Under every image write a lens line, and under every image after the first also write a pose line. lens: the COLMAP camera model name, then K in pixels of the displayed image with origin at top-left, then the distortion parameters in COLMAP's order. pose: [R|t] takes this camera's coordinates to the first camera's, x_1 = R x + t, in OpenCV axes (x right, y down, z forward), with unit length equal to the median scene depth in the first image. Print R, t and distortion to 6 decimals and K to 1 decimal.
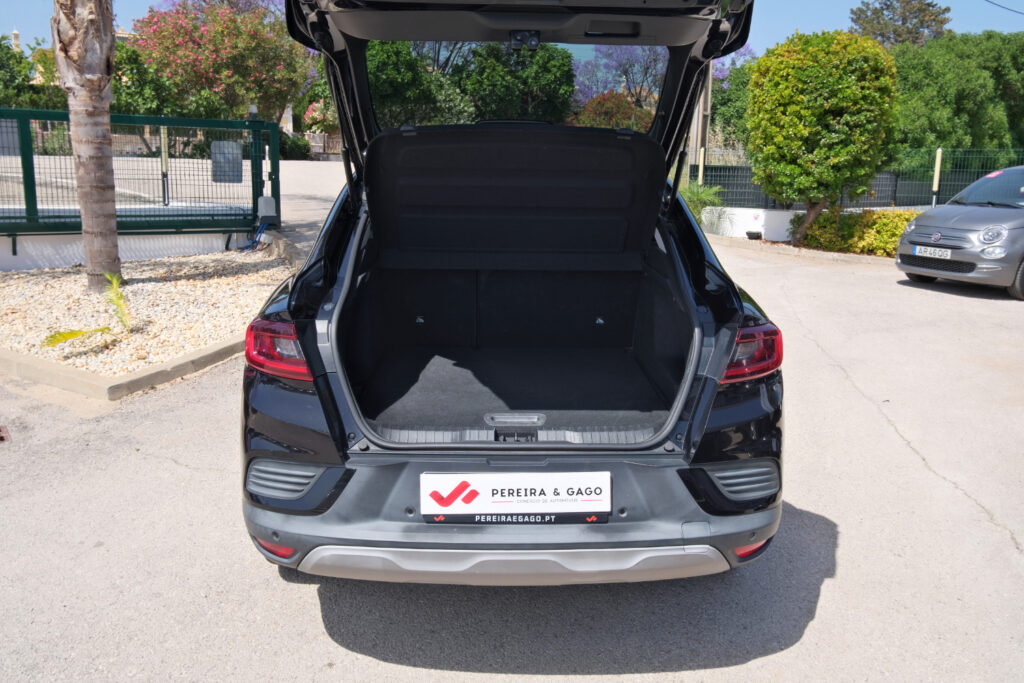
lens RADIAL K [[818.3, 0, 512.0], [0, 818.3, 341.5], [0, 0, 1]] dist [-0.013028, -0.008786]
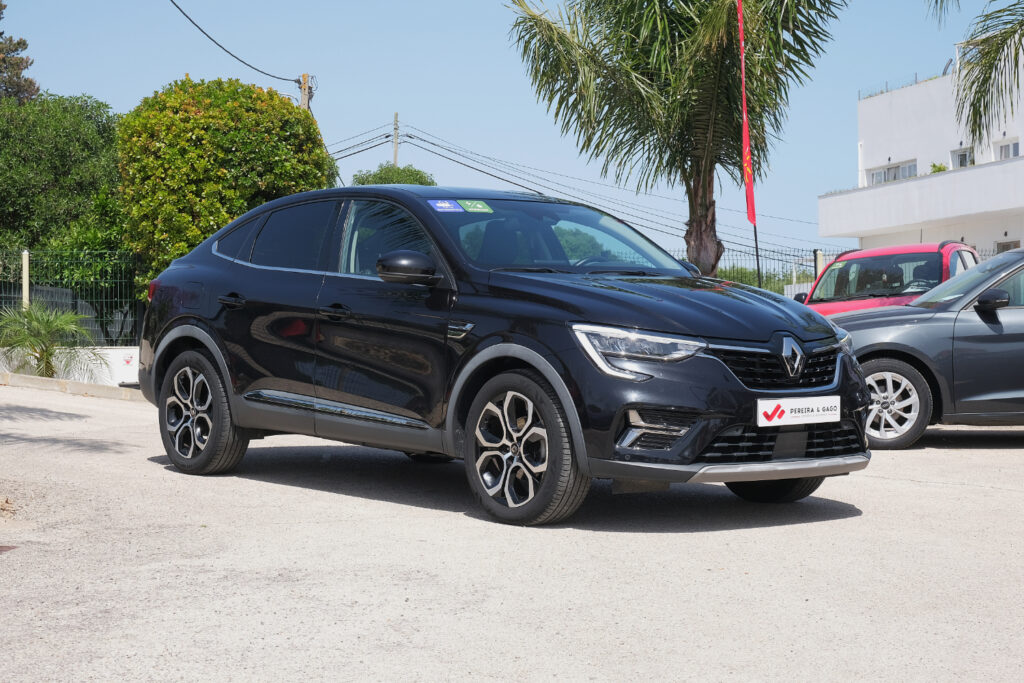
lens RADIAL K [[1851.2, 0, 510.7], [0, 1851.2, 307.9], [0, 0, 1]] dist [-0.030490, -0.115361]
pose [[0.711971, -0.007860, 0.702165, -0.539376], [0.170339, 0.972005, -0.161837, 0.095636], [-0.681236, 0.234829, 0.693378, -0.190451]]
